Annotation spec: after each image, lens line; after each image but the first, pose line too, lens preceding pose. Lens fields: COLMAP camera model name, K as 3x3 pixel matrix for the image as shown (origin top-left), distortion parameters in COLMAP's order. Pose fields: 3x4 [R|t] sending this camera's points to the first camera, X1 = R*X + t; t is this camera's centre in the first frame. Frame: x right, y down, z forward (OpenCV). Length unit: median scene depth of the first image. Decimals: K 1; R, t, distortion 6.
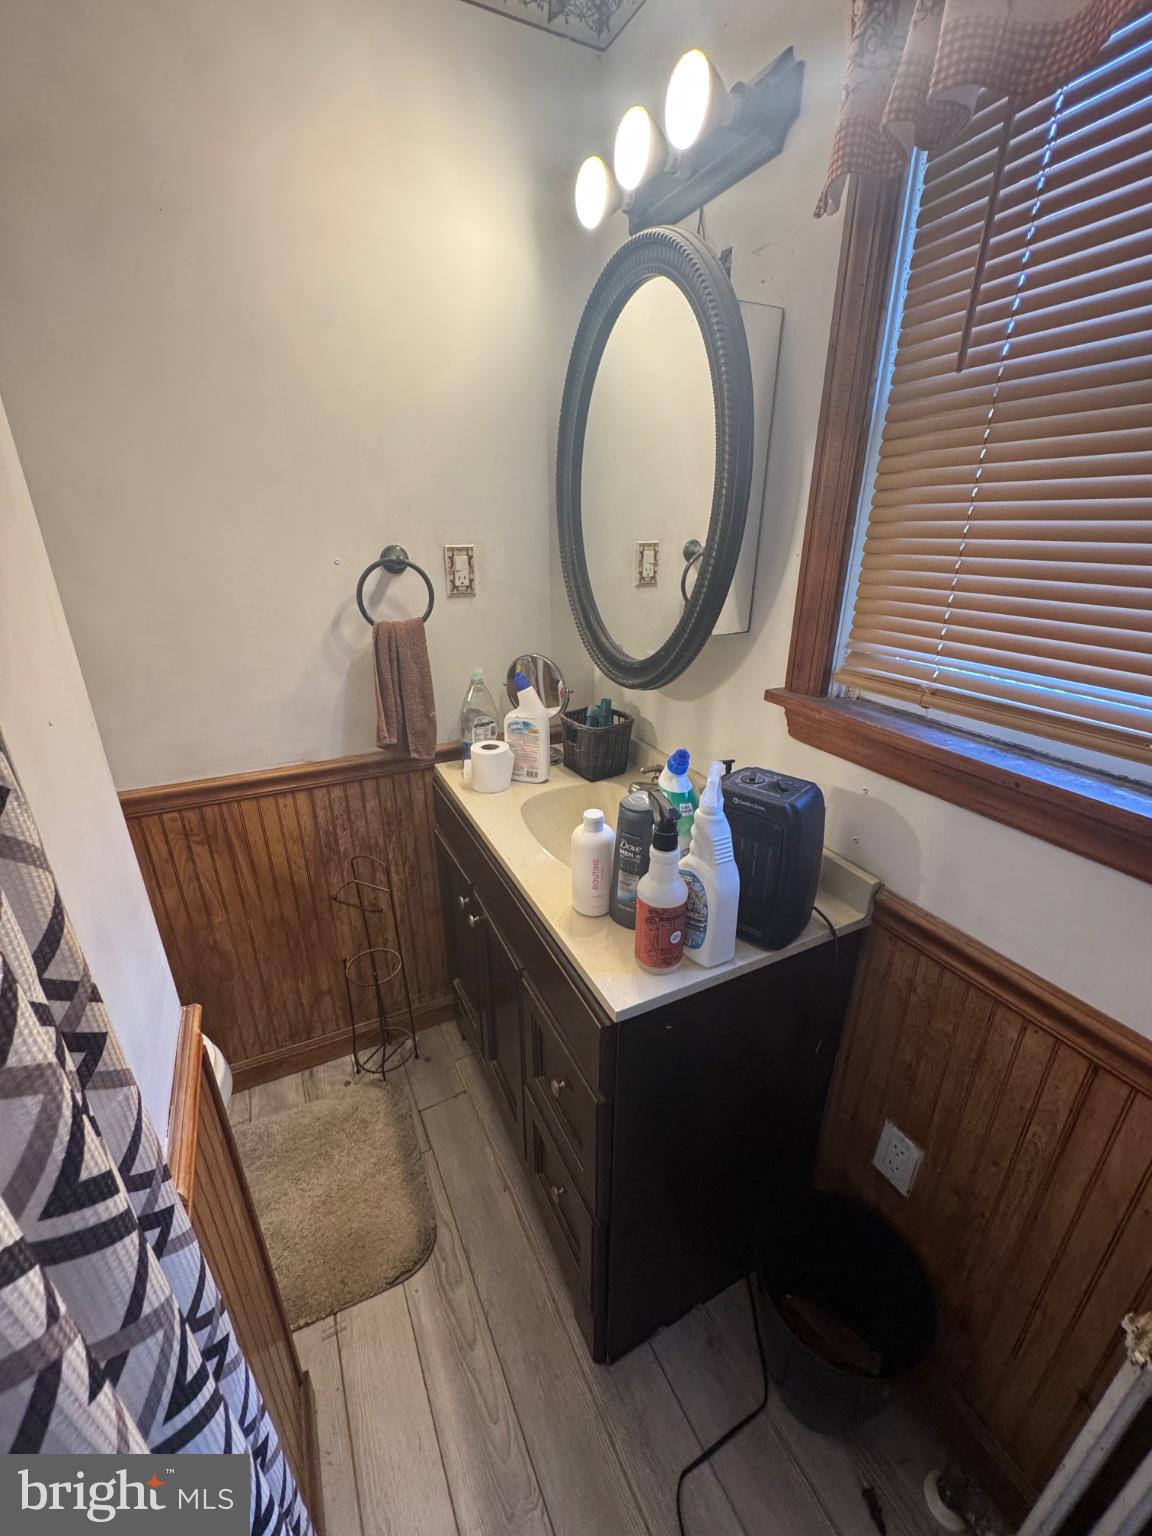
lens RADIAL K [[620.7, 0, 577.9], [0, 620.7, 767.9], [0, 0, 1]] dist [-0.001046, -0.000152]
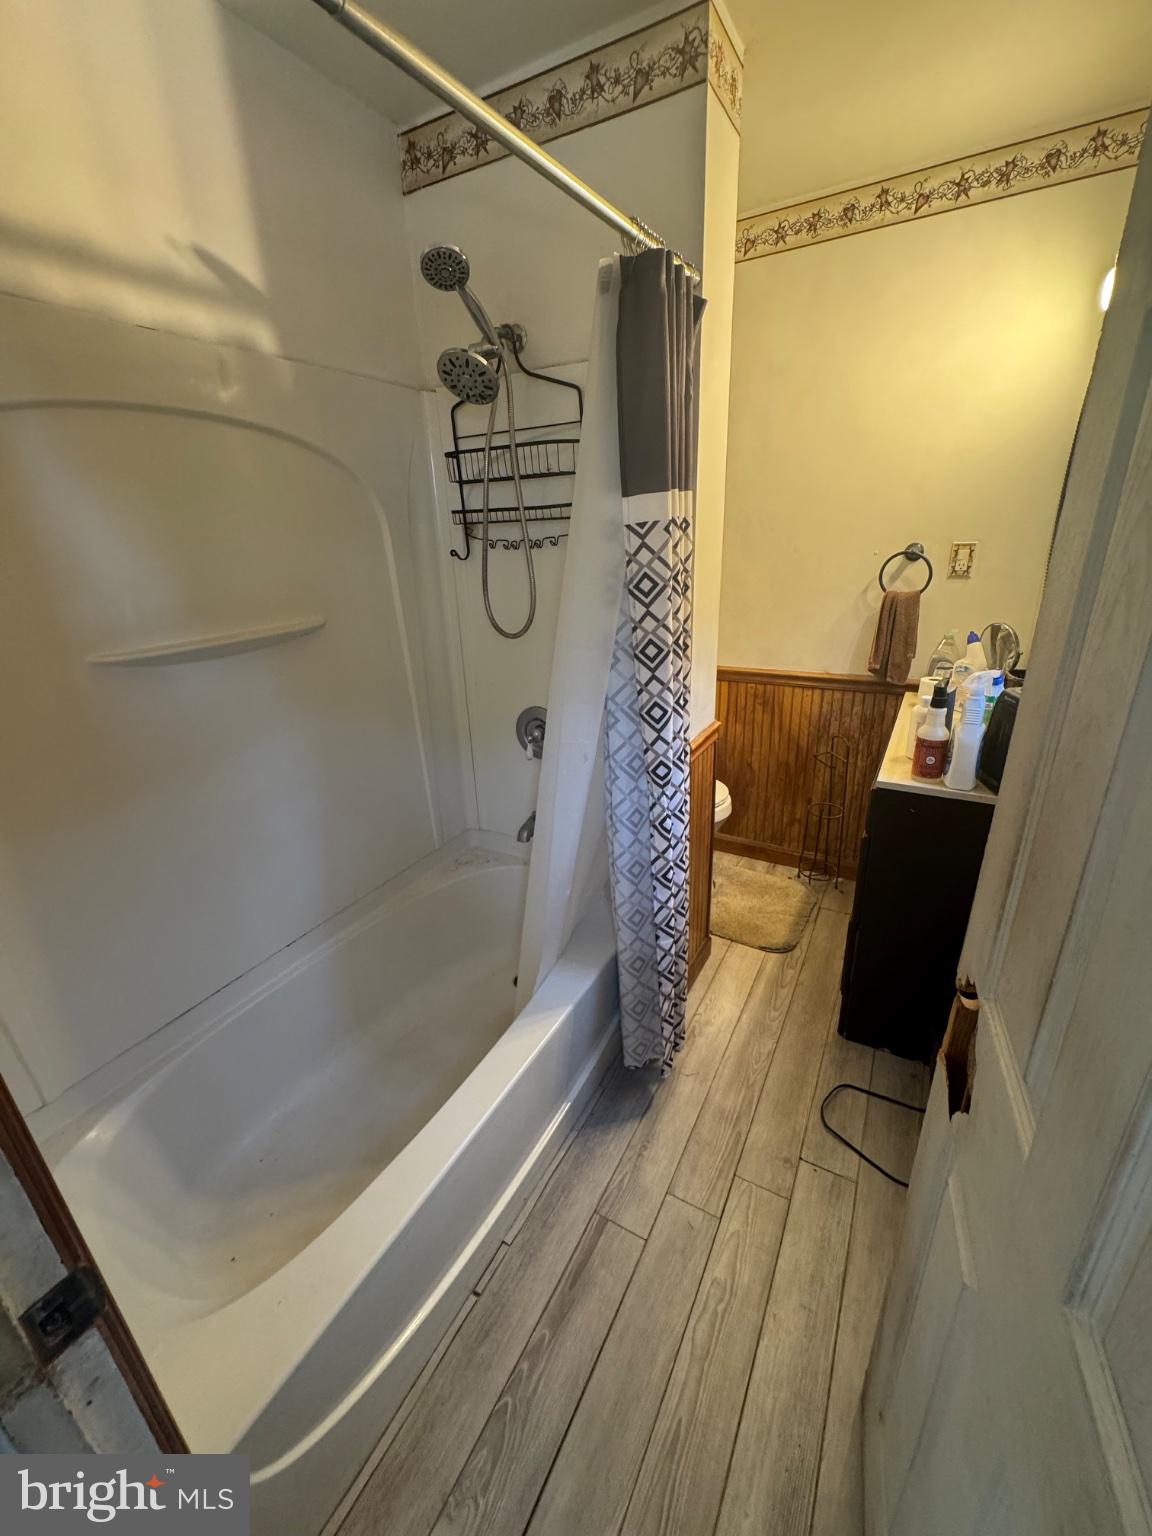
lens RADIAL K [[620.7, 0, 581.6], [0, 620.7, 769.2], [0, 0, 1]] dist [-0.001046, -0.000152]
pose [[0.558576, 0.277507, -0.781654, 0.575806], [-0.275657, 0.950916, 0.140612, 0.184906], [0.782308, 0.136926, 0.607656, -0.499832]]
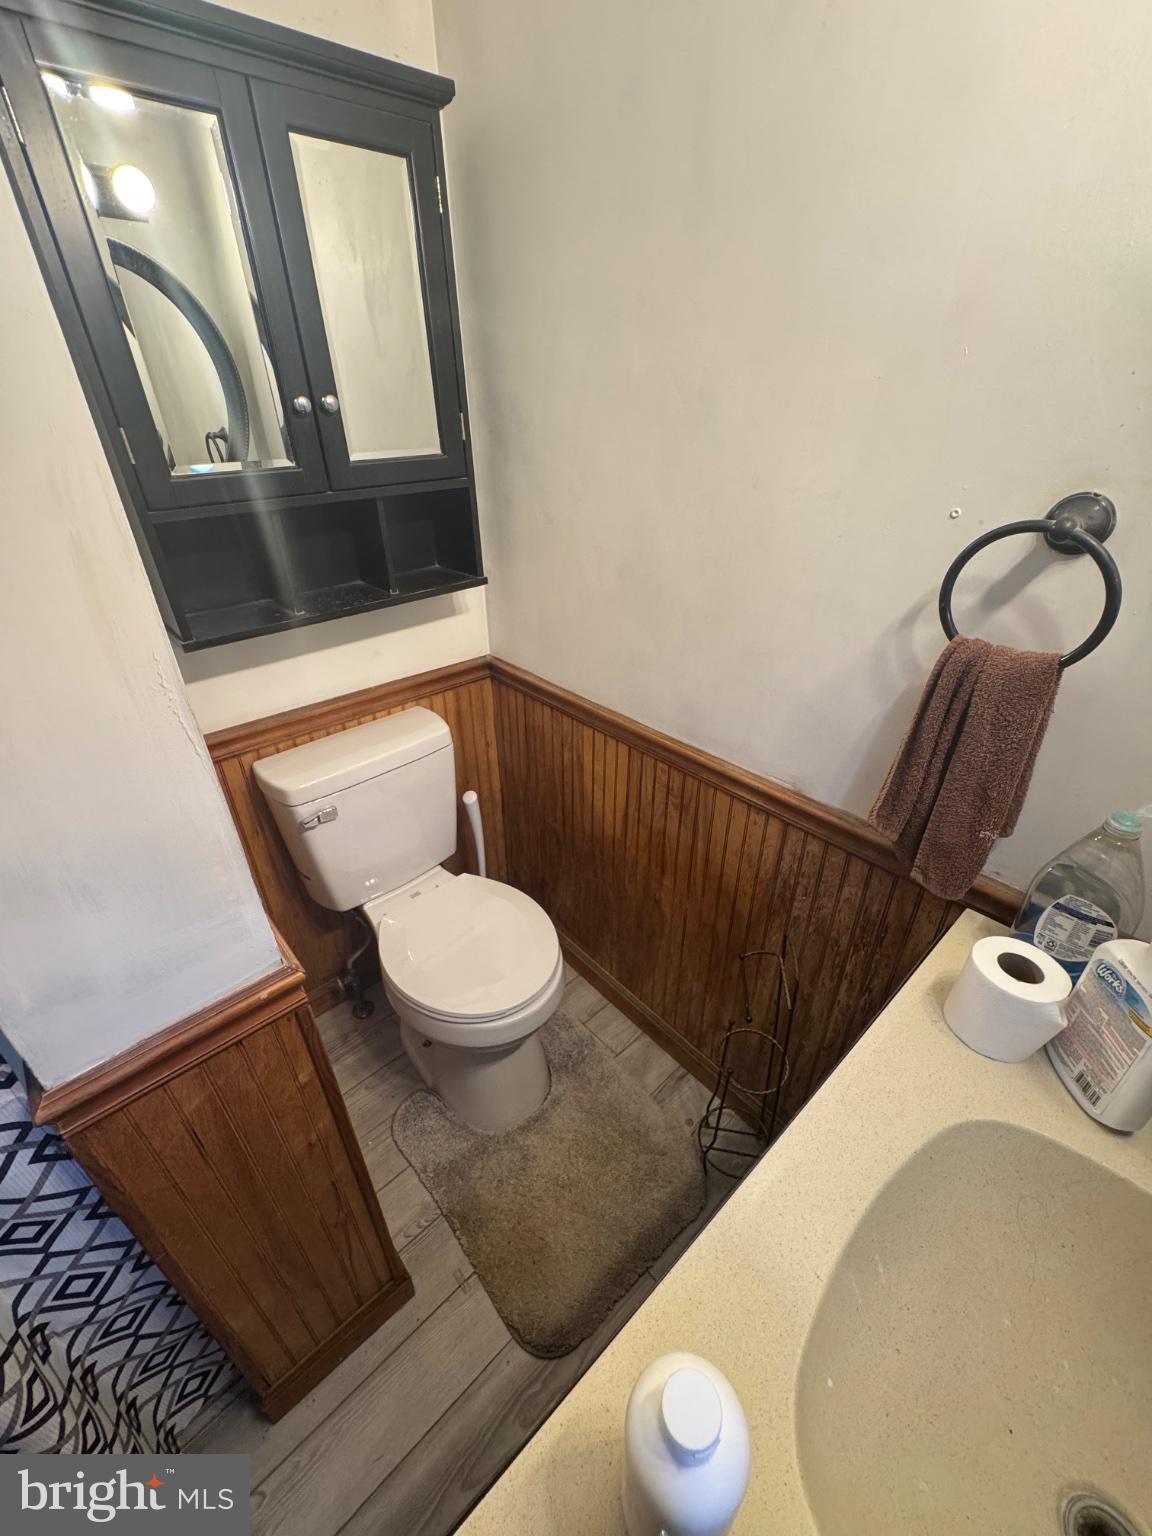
lens RADIAL K [[620.7, 0, 579.7], [0, 620.7, 773.0], [0, 0, 1]] dist [-0.001046, -0.000152]
pose [[0.270406, 0.487958, -0.829927, 0.076270], [-0.351266, 0.852619, 0.386851, -0.211873], [0.896378, 0.186918, 0.401956, 0.483537]]
